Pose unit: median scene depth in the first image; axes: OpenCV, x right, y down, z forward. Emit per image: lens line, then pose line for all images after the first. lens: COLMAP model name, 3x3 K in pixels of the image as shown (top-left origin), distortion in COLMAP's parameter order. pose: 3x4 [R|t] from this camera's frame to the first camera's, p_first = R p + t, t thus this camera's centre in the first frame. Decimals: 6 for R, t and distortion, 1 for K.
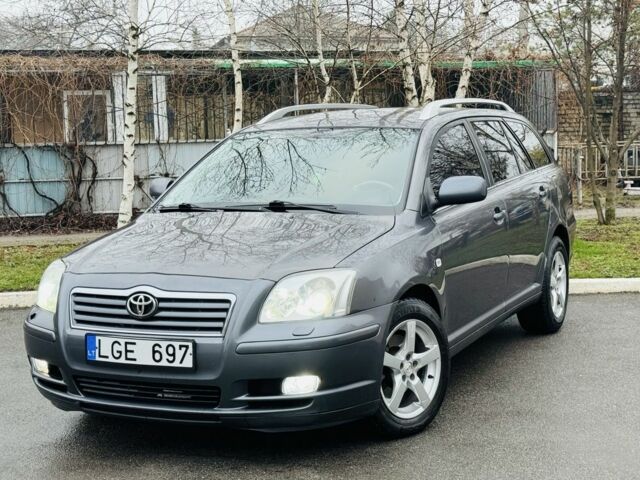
lens RADIAL K [[1130.9, 0, 316.3], [0, 1130.9, 250.7], [0, 0, 1]] dist [0.182565, 0.000000]
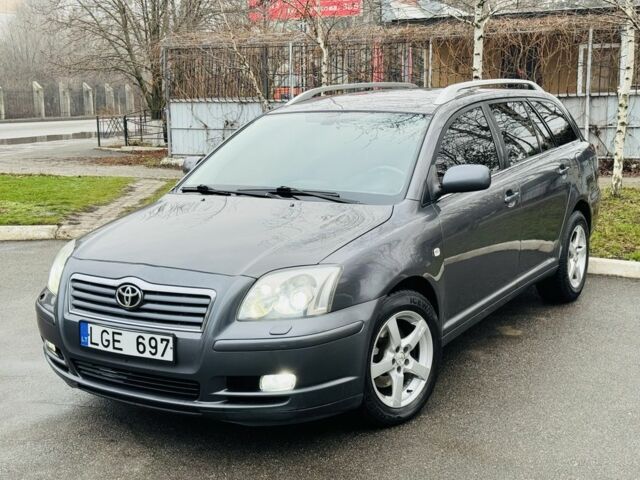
lens RADIAL K [[924.9, 0, 322.7], [0, 924.9, 234.9], [0, 0, 1]] dist [0.152292, 0.000000]
pose [[0.994765, 0.023776, -0.099381, 0.100857], [-0.017905, 0.998064, 0.059556, -0.059649], [0.100604, -0.057465, 0.993266, 0.186040]]
